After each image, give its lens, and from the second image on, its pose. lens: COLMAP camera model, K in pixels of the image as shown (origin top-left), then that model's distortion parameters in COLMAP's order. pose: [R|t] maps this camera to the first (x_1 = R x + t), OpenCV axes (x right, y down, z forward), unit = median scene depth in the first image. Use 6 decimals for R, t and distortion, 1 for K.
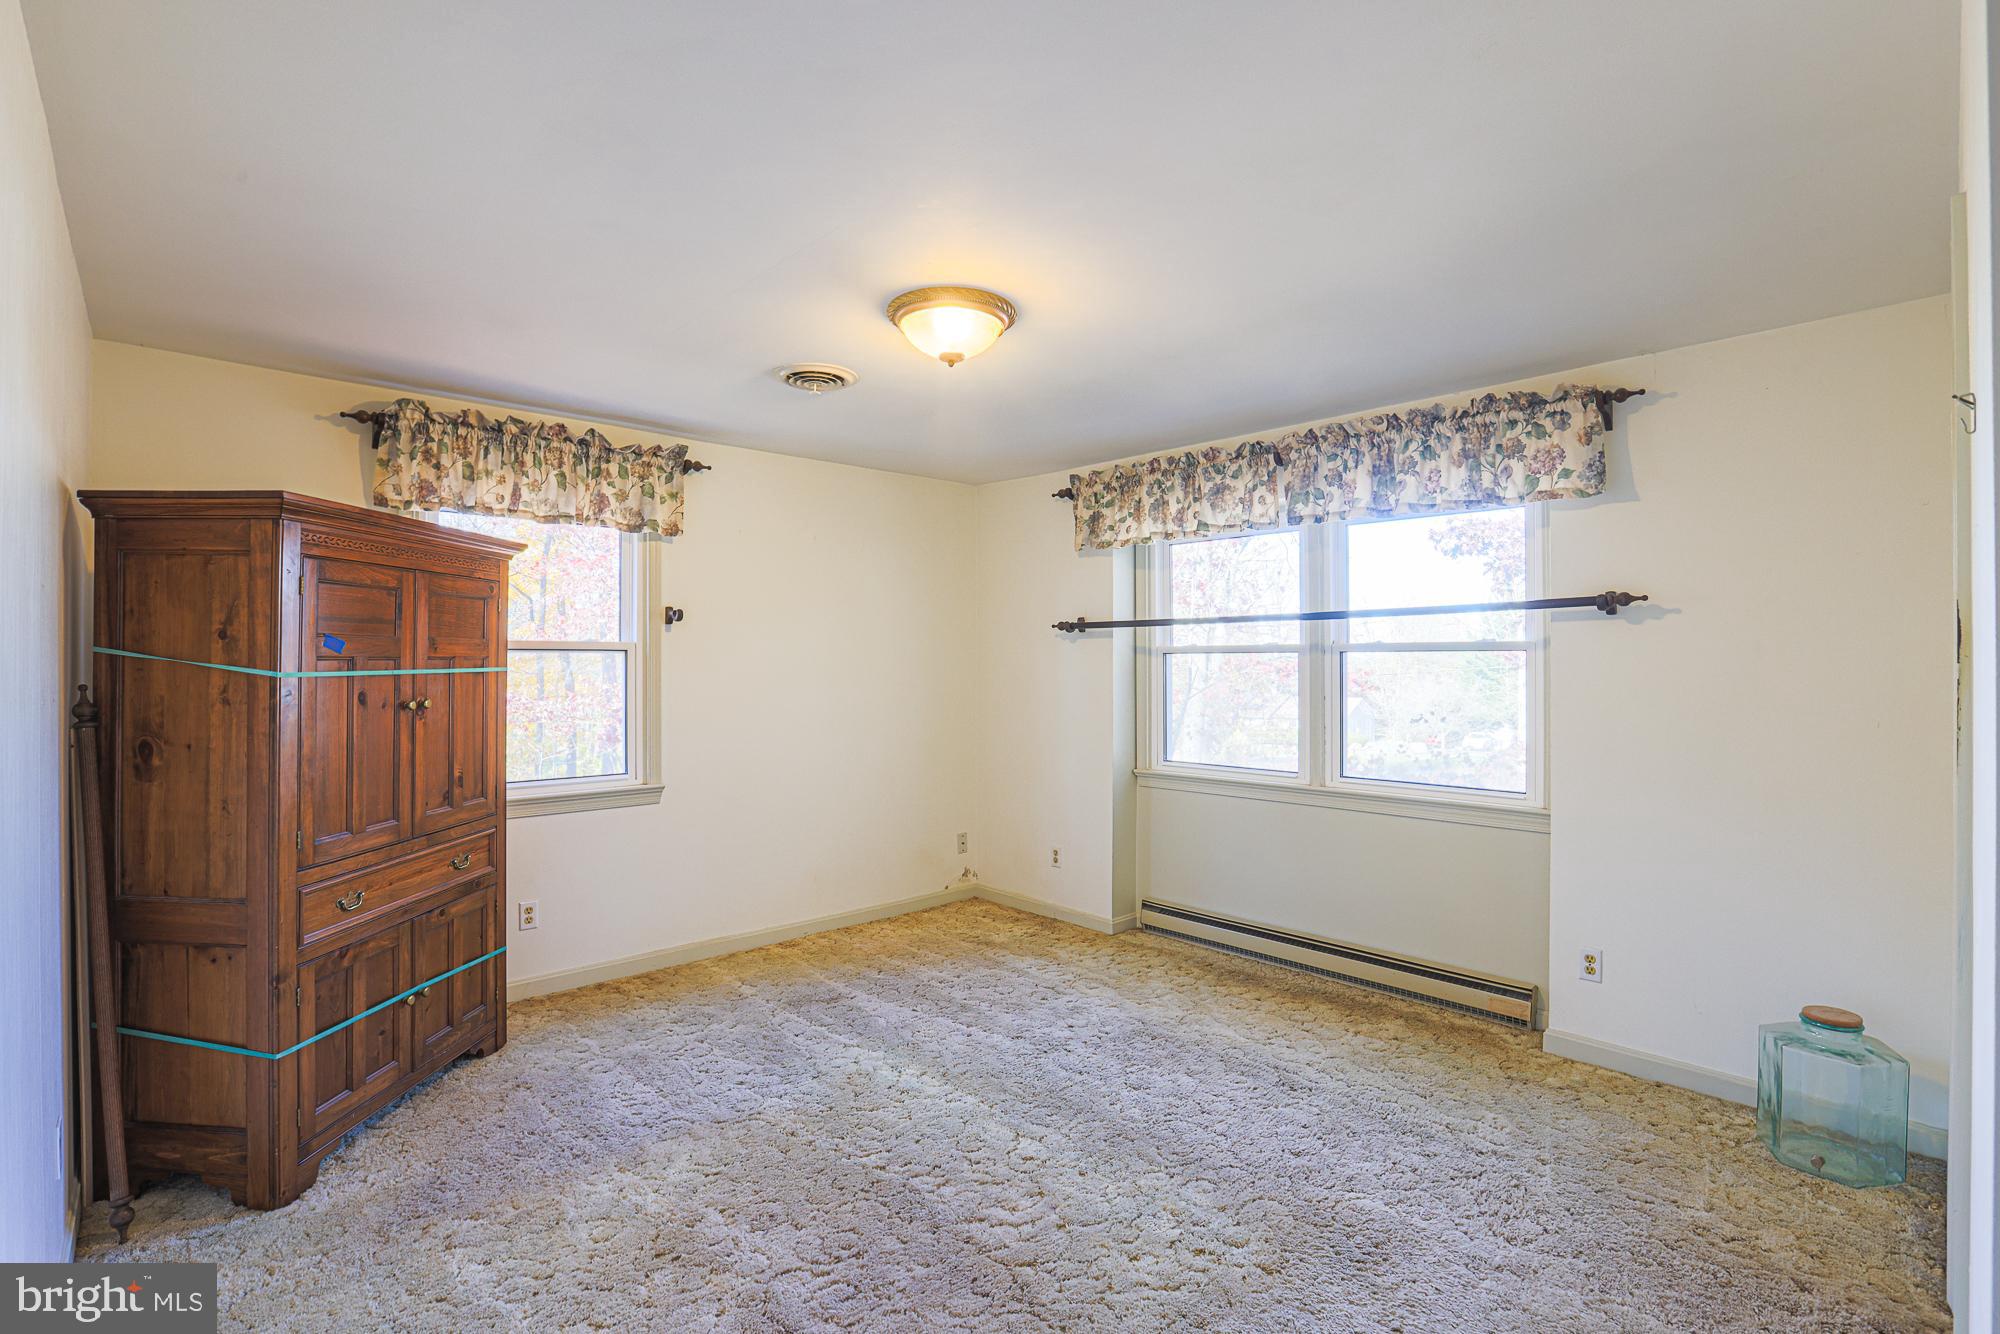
lens RADIAL K [[916.6, 0, 984.9], [0, 916.6, 658.2], [0, 0, 1]] dist [-0.045069, 0.016276]
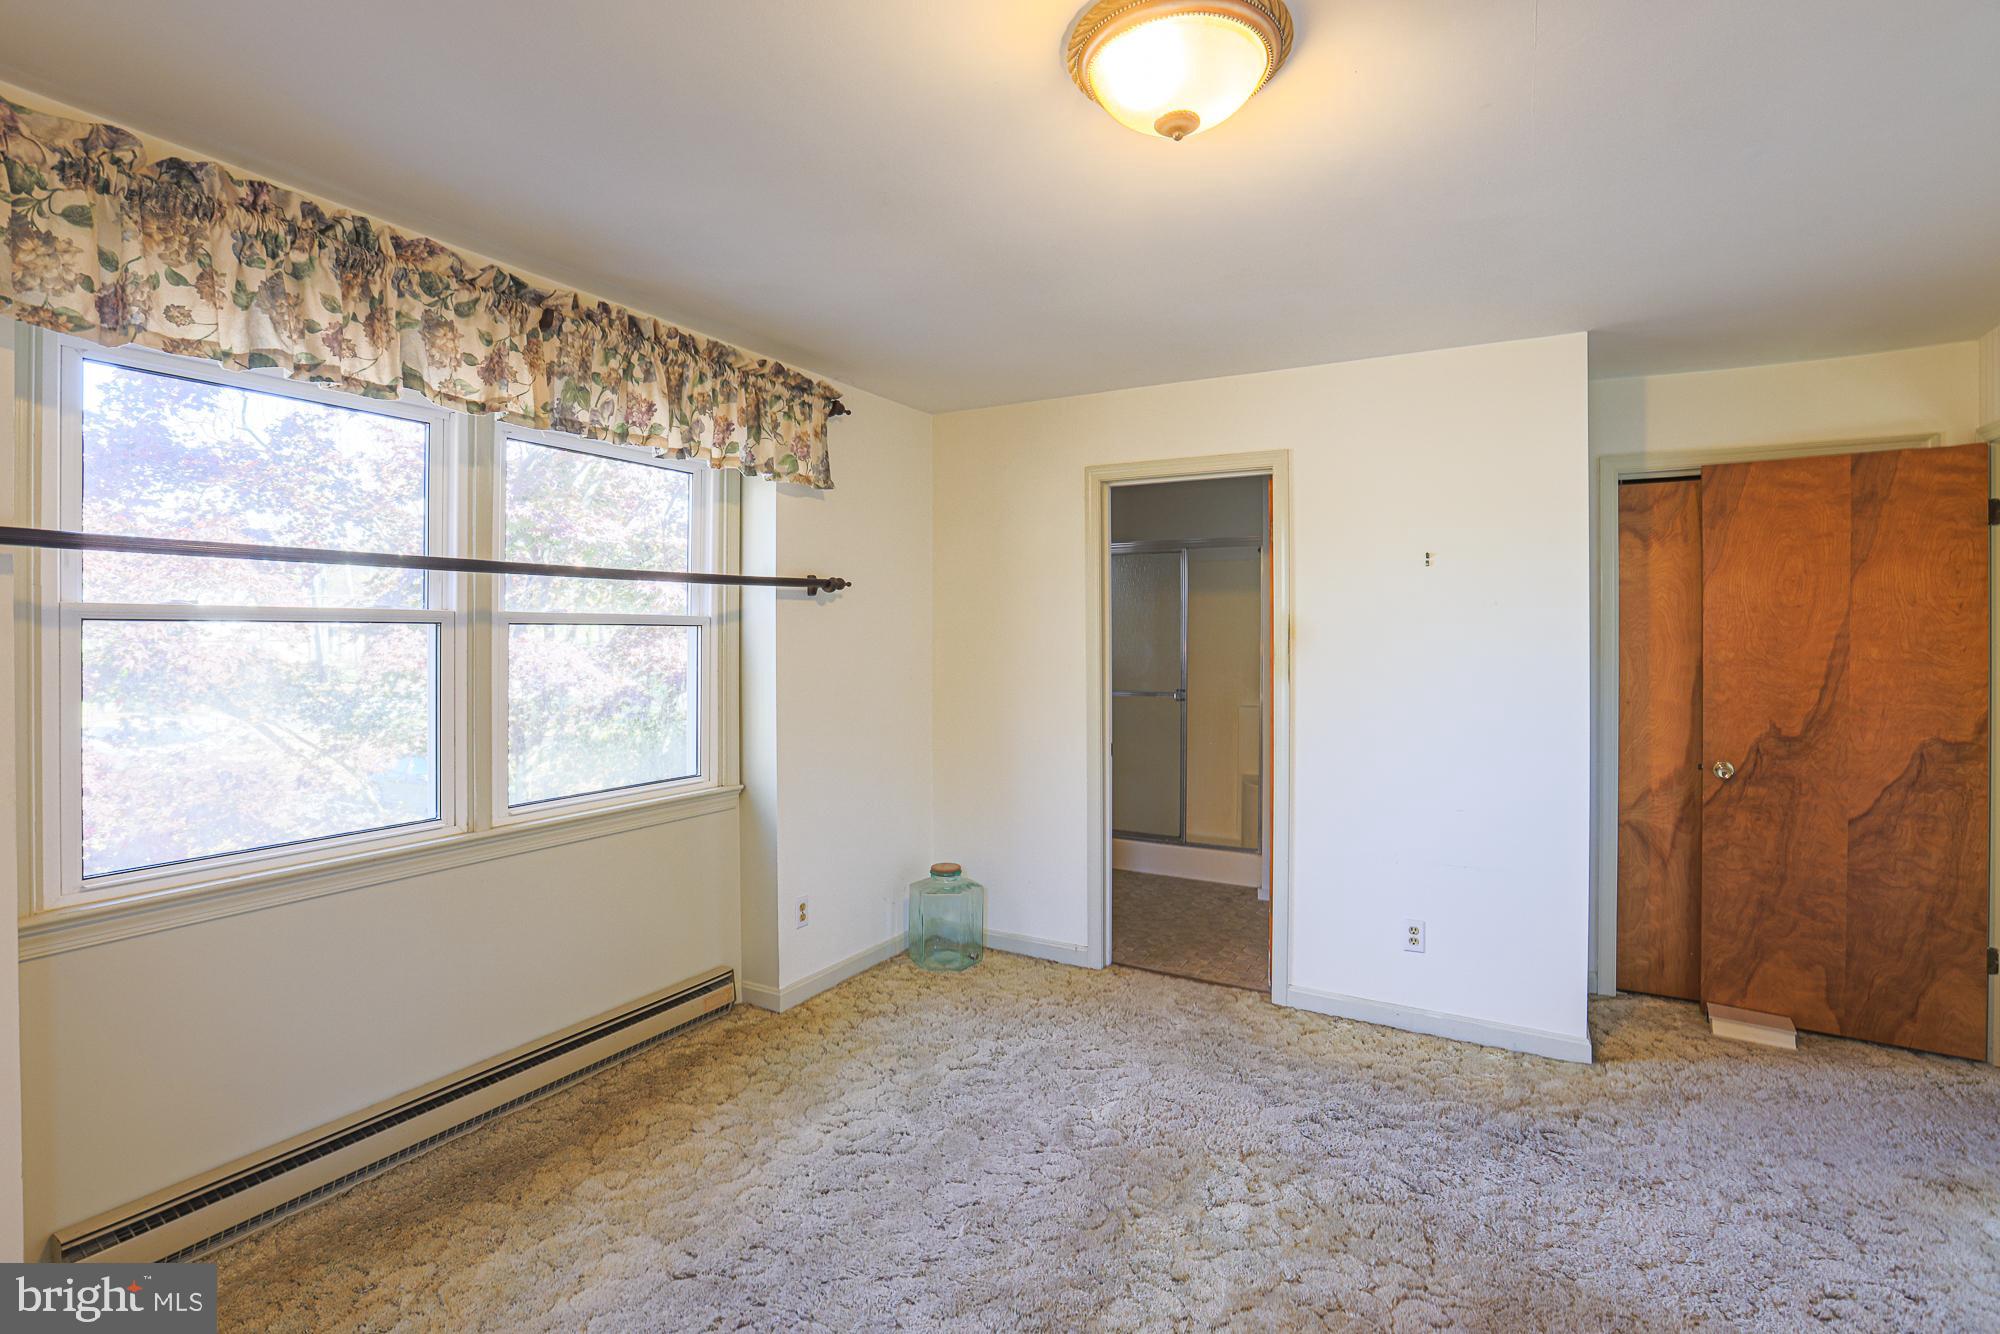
lens RADIAL K [[938.7, 0, 1017.9], [0, 938.7, 622.3], [0, 0, 1]] dist [-0.046830, 0.019671]
pose [[-0.311489, 0.002478, 0.950246, -0.379323], [-0.013721, 0.999881, -0.007105, -0.006934], [-0.950151, -0.015251, -0.311418, 0.848281]]
